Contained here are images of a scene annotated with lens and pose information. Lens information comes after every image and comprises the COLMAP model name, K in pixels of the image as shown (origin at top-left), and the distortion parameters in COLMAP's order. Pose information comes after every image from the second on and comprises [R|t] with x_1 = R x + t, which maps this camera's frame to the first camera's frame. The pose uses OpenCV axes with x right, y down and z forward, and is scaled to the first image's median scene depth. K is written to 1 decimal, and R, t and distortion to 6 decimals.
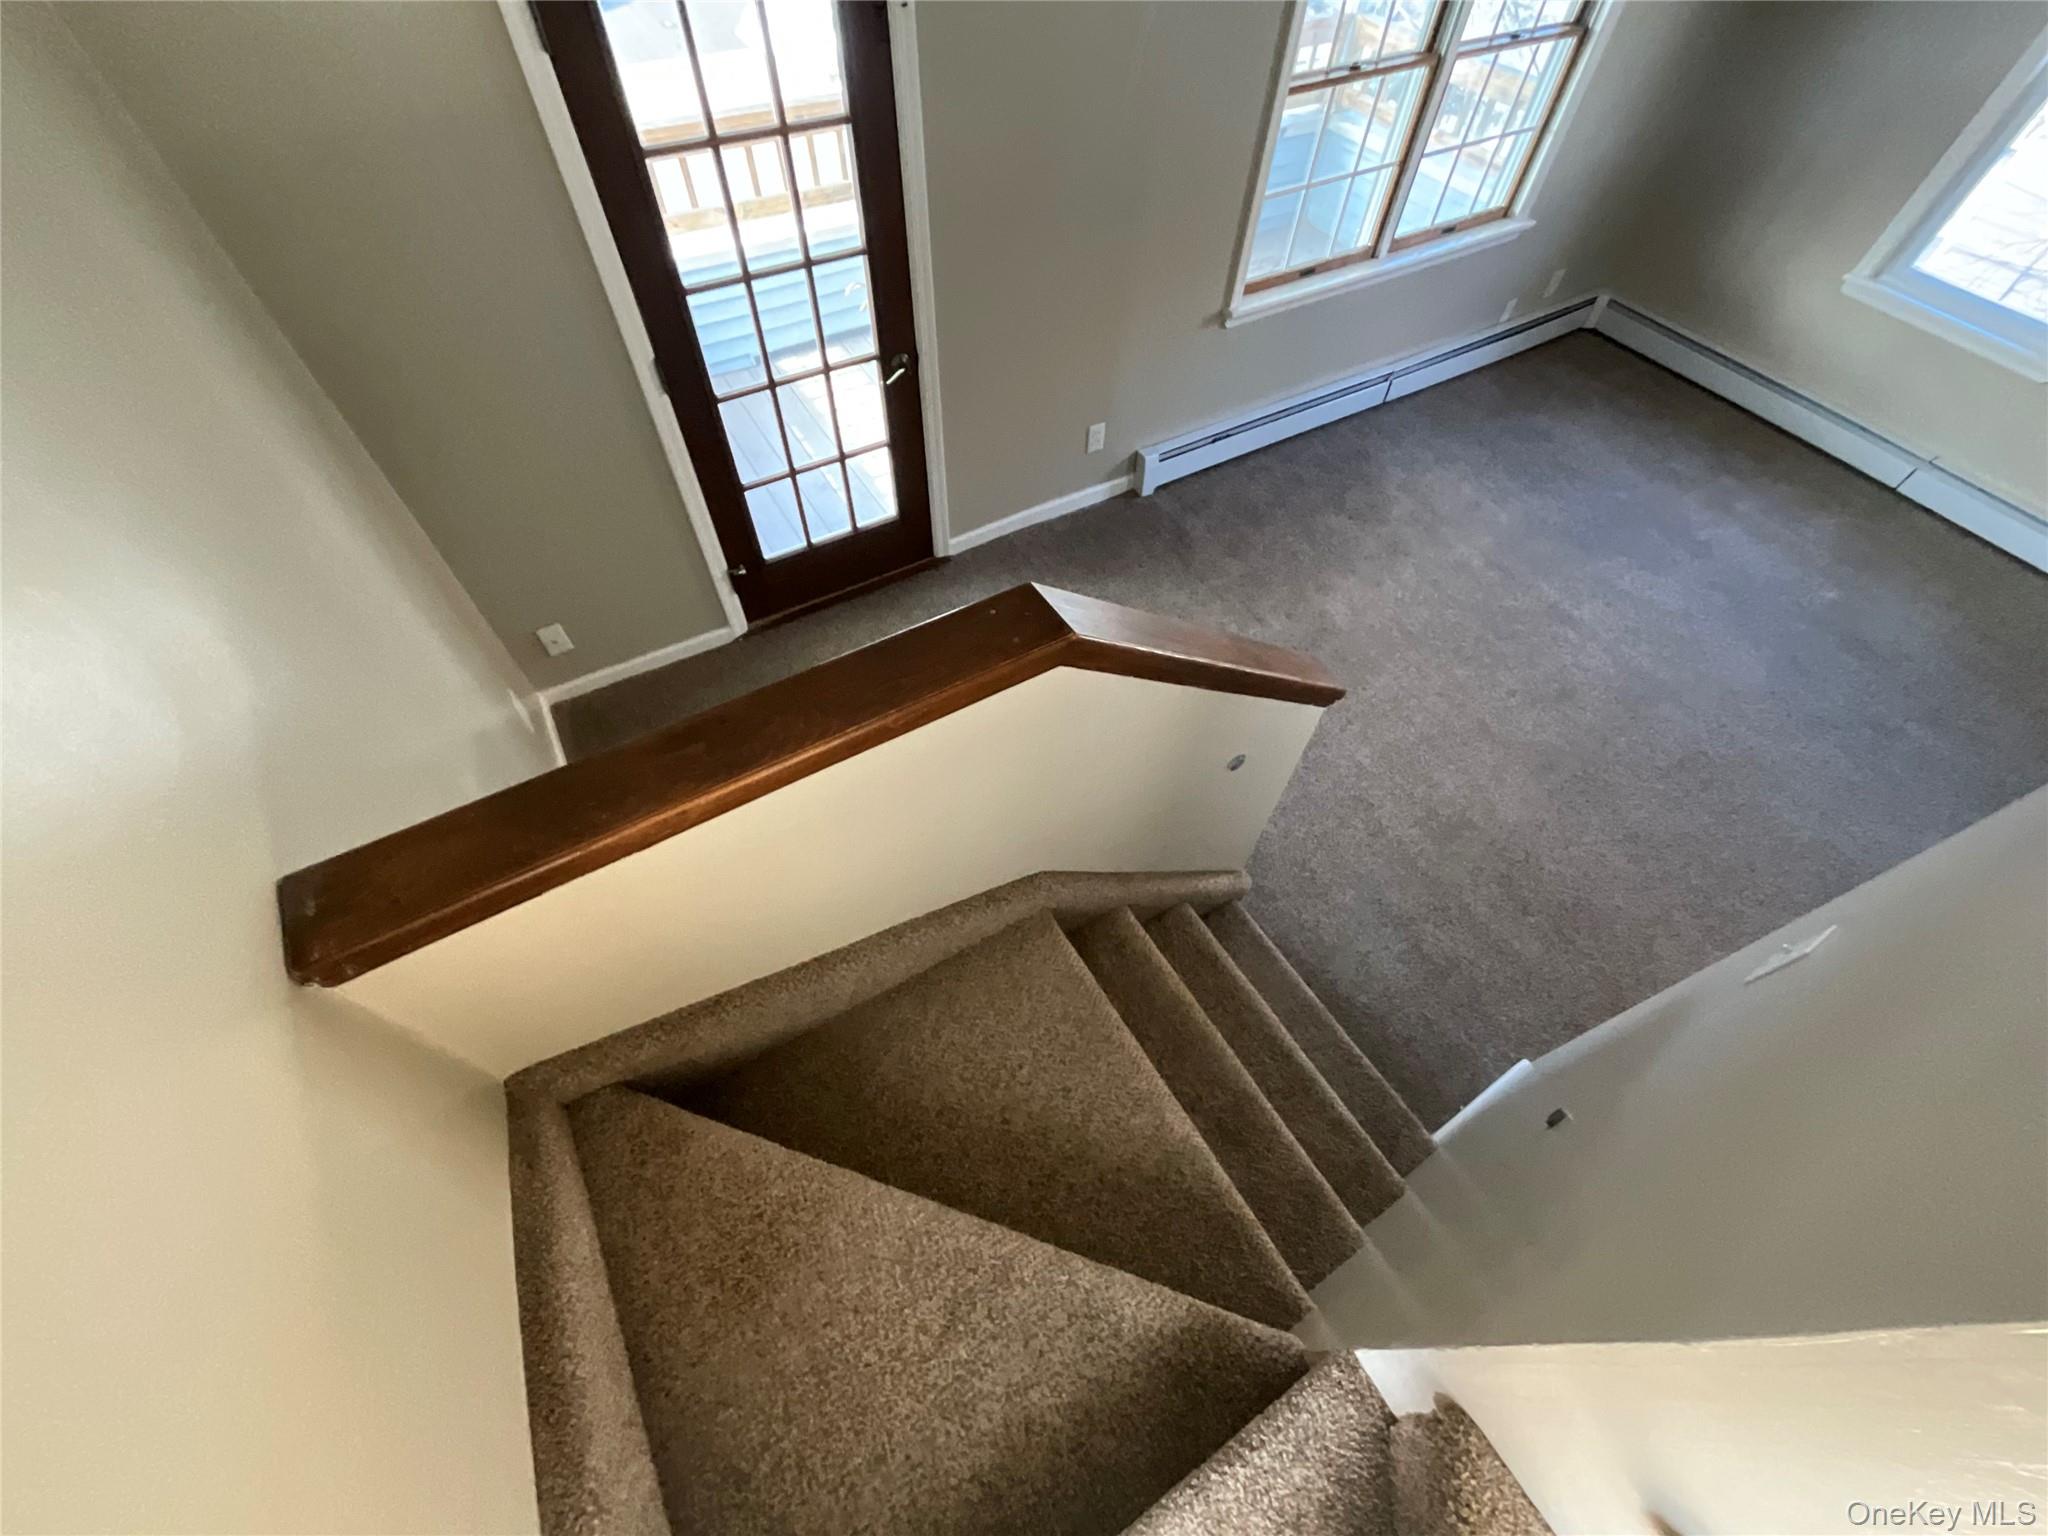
lens RADIAL K [[832.7, 0, 1024.0], [0, 832.7, 768.0], [0, 0, 1]] dist [-0.000669, 0.000652]
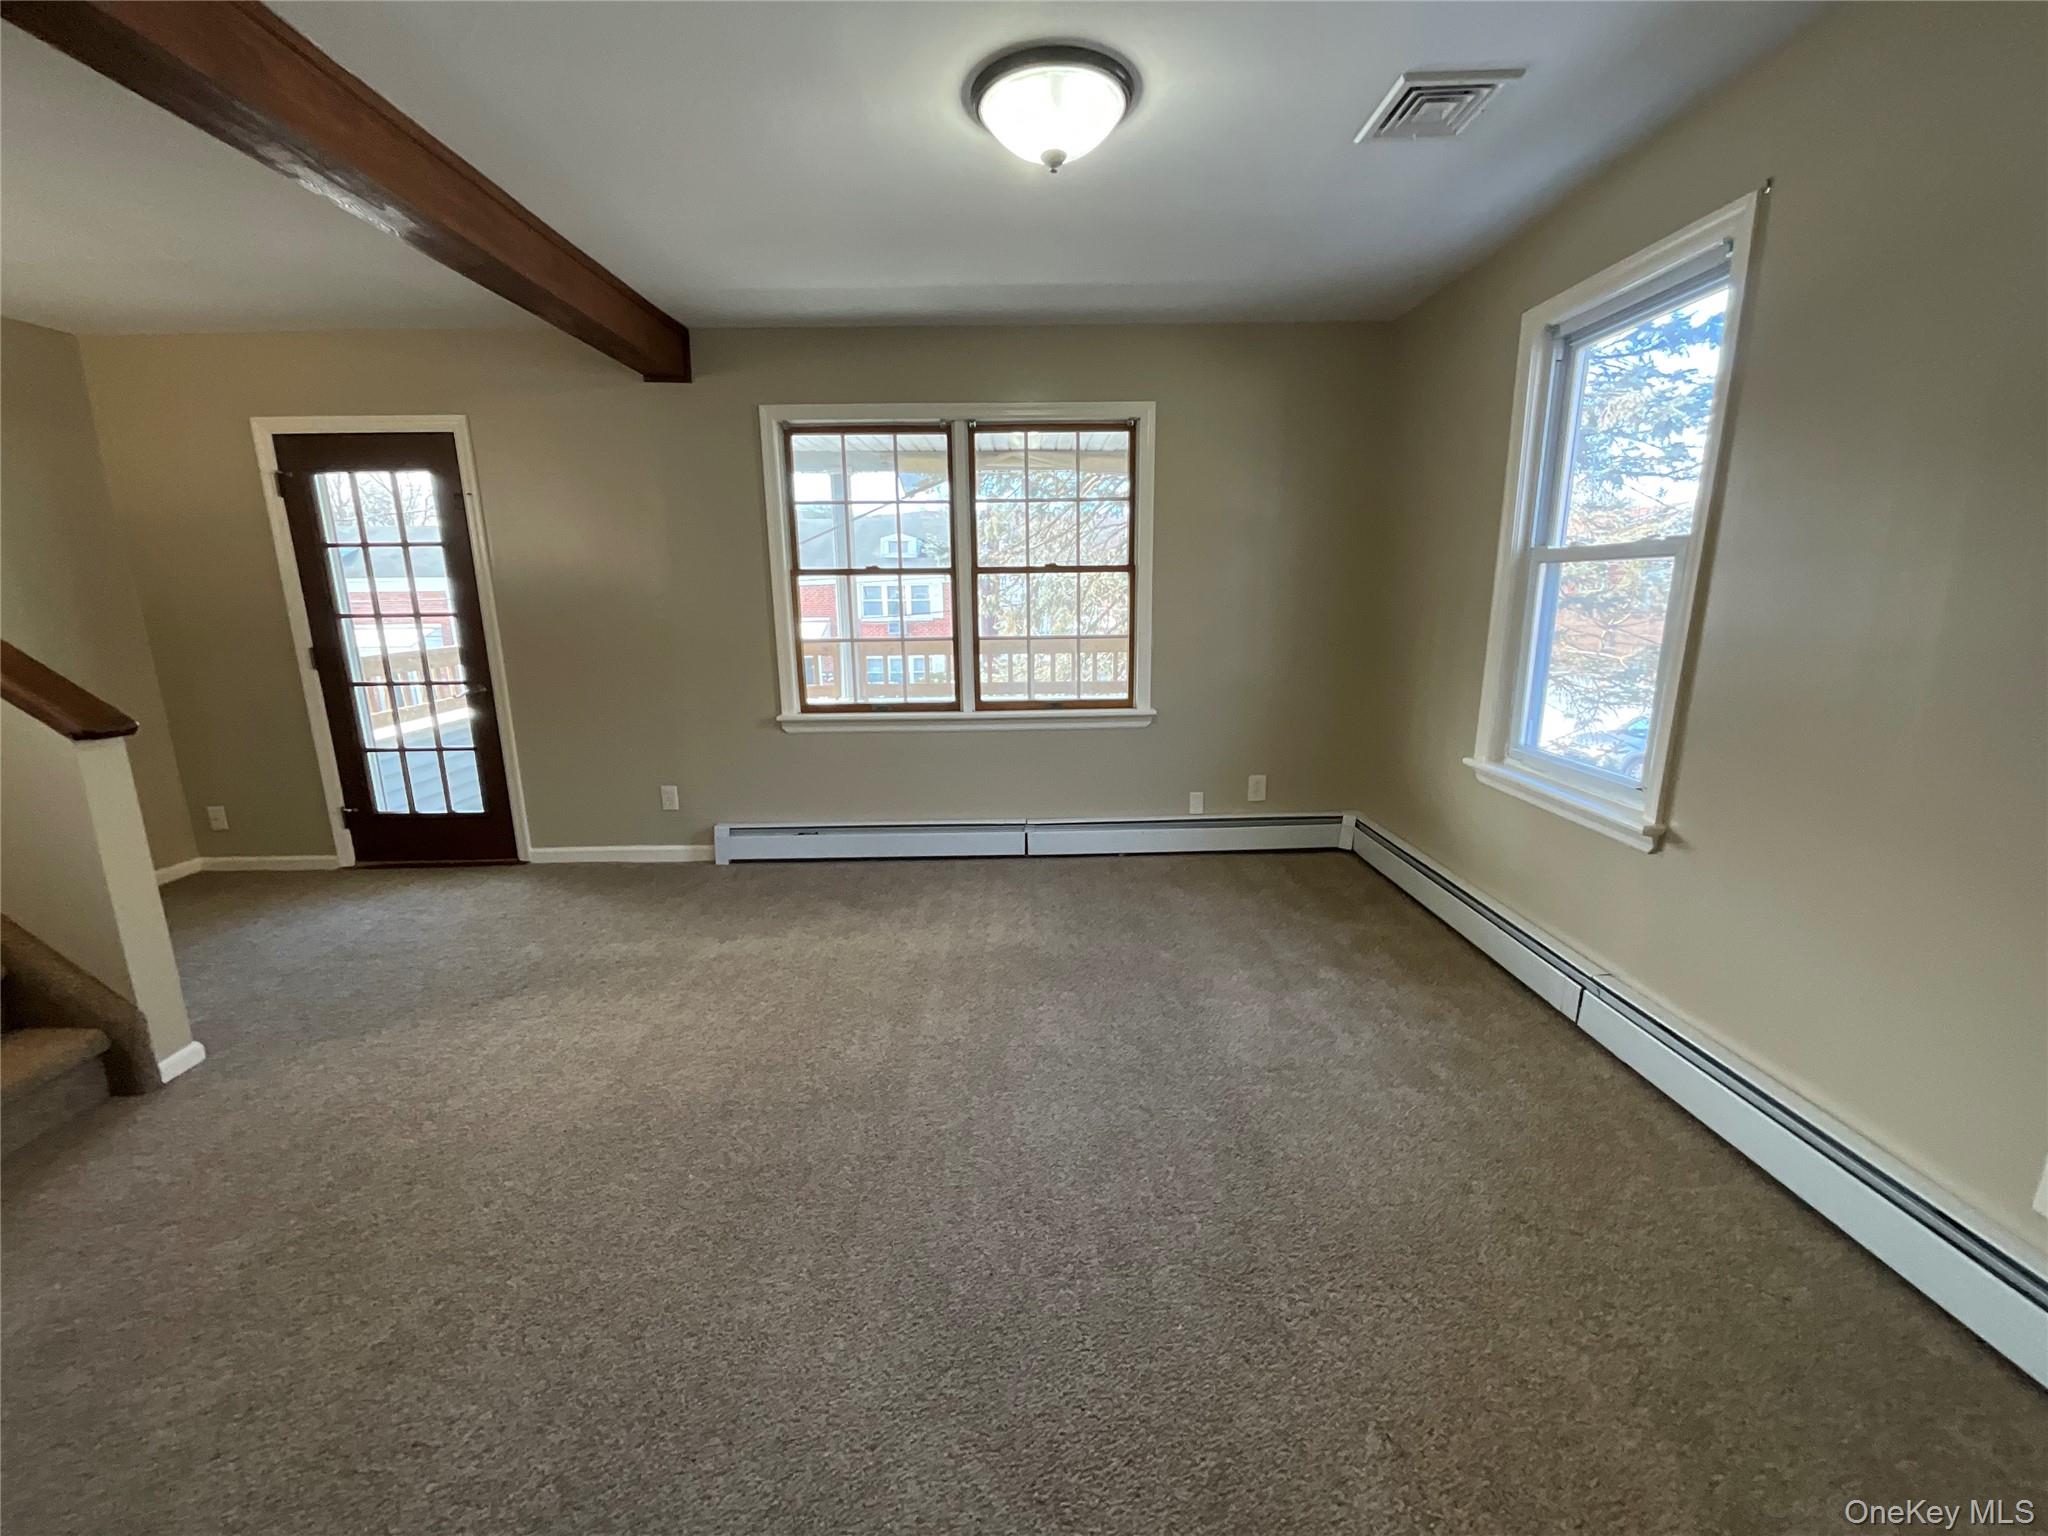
lens RADIAL K [[830.2, 0, 1027.1], [0, 830.2, 769.0], [0, 0, 1]] dist [-0.002491, 0.000855]
pose [[0.865195, 0.069611, -0.496580, 1.077456], [-0.388239, 0.719741, -0.575538, 0.053500], [0.317345, 0.690744, 0.649741, 0.359642]]
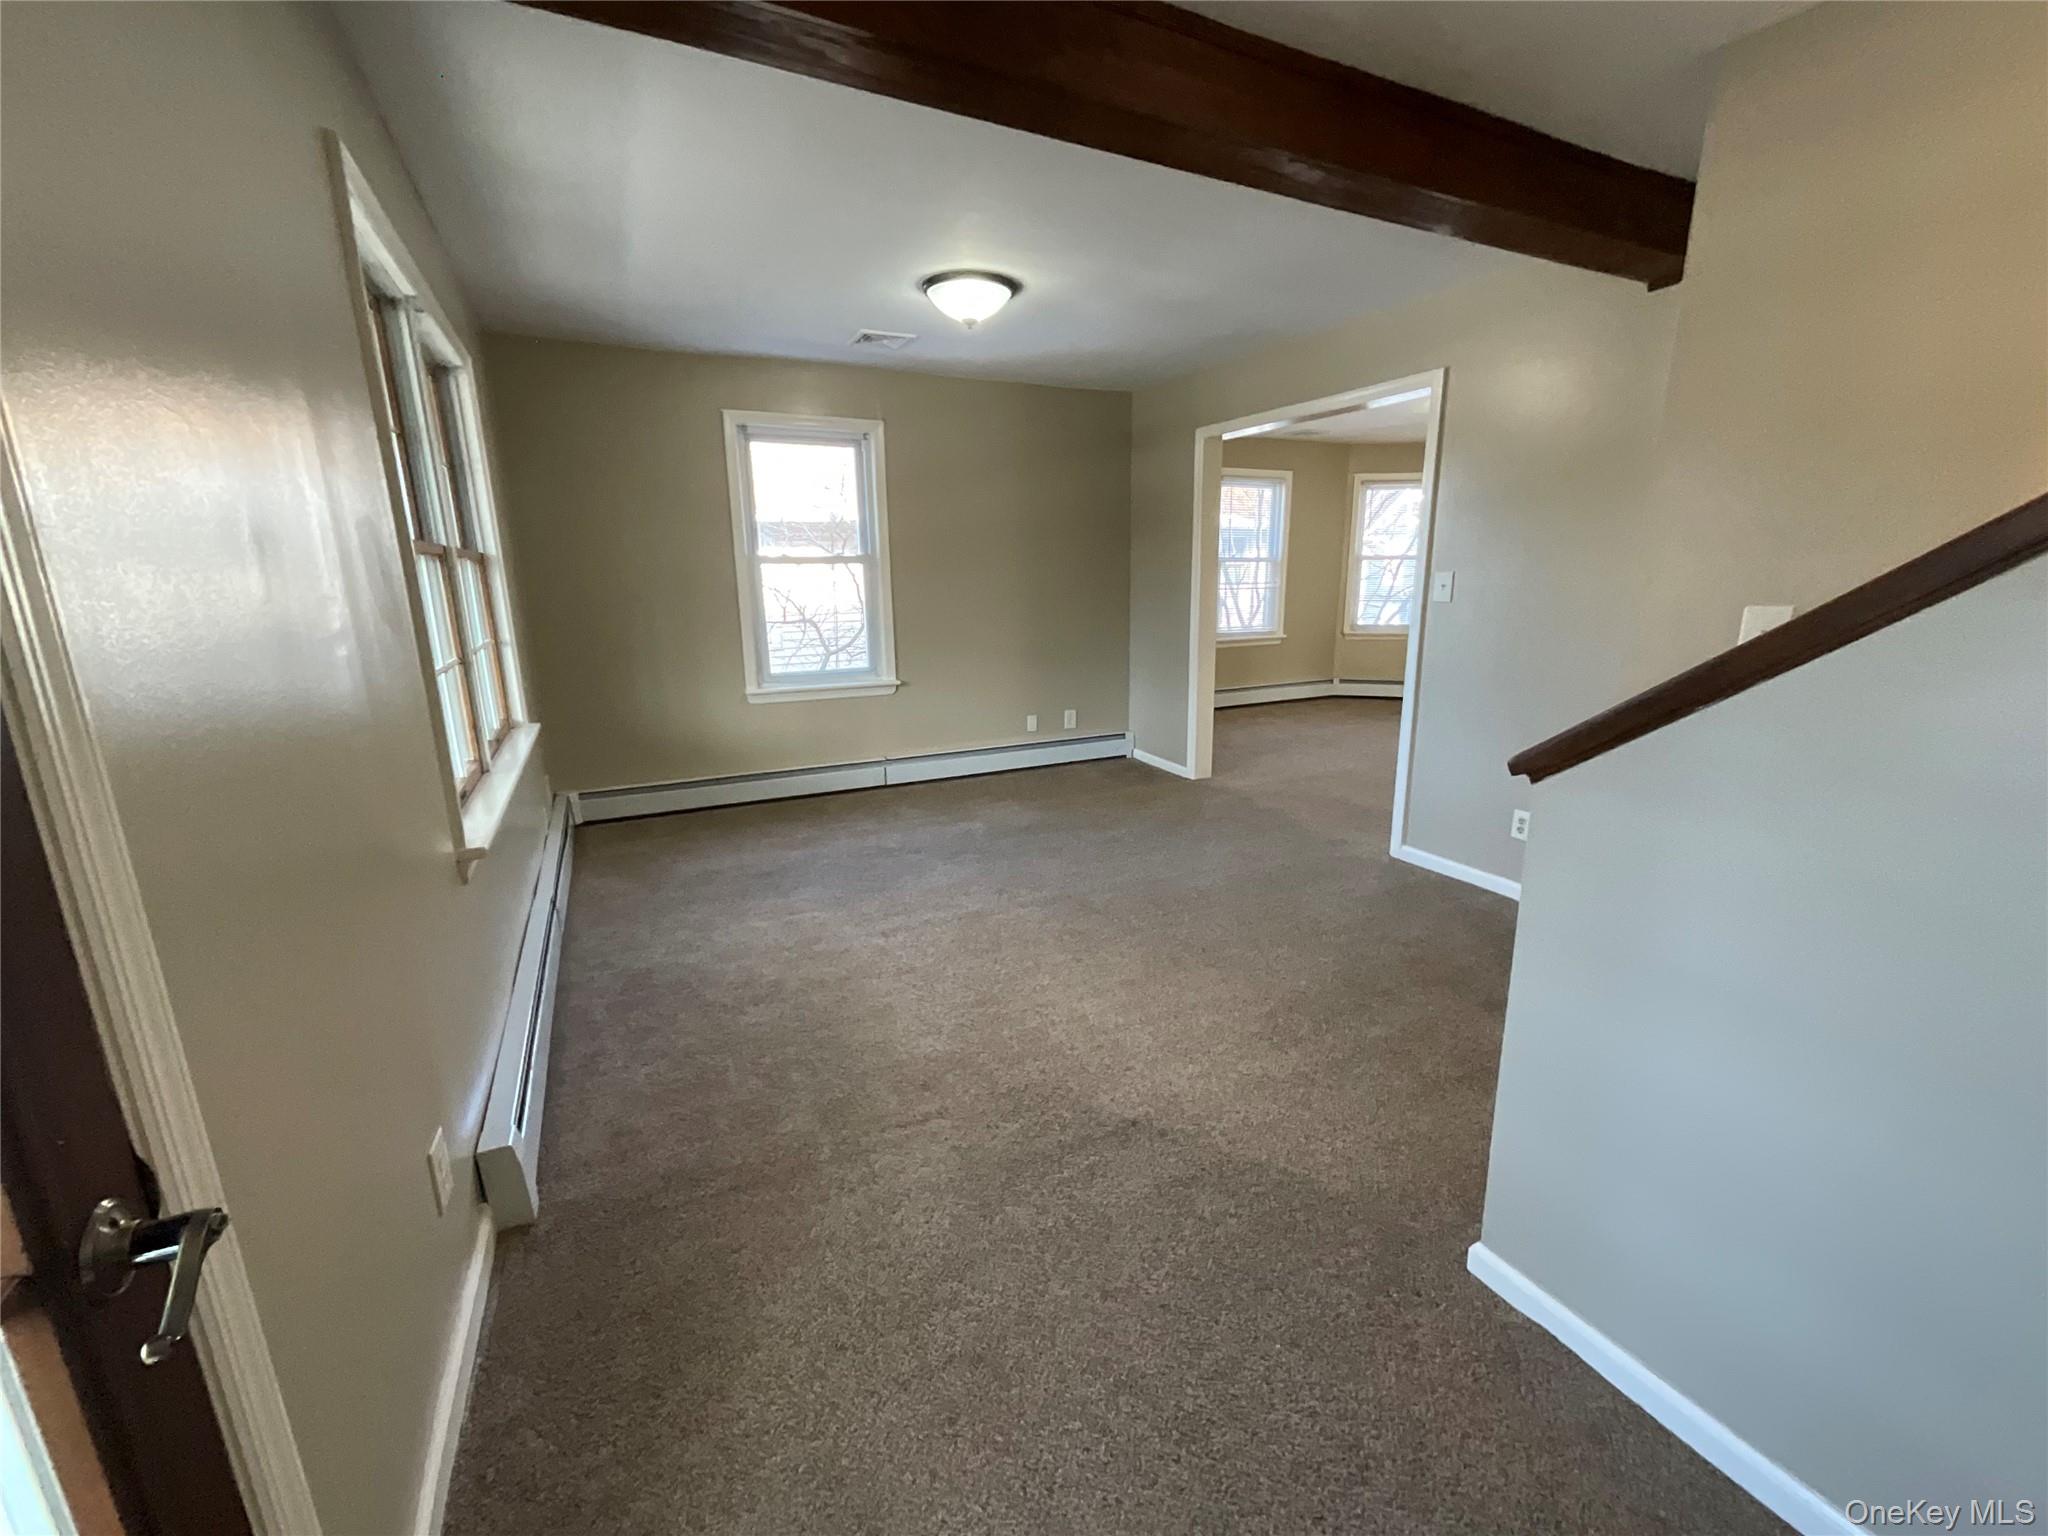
lens RADIAL K [[832.7, 0, 1024.0], [0, 832.7, 768.0], [0, 0, 1]] dist [-0.000669, 0.000652]
pose [[0.085551, -0.254868, 0.963184, -0.225505], [0.823050, 0.562883, 0.075840, -0.293819], [-0.561489, 0.786260, 0.257925, 0.562776]]
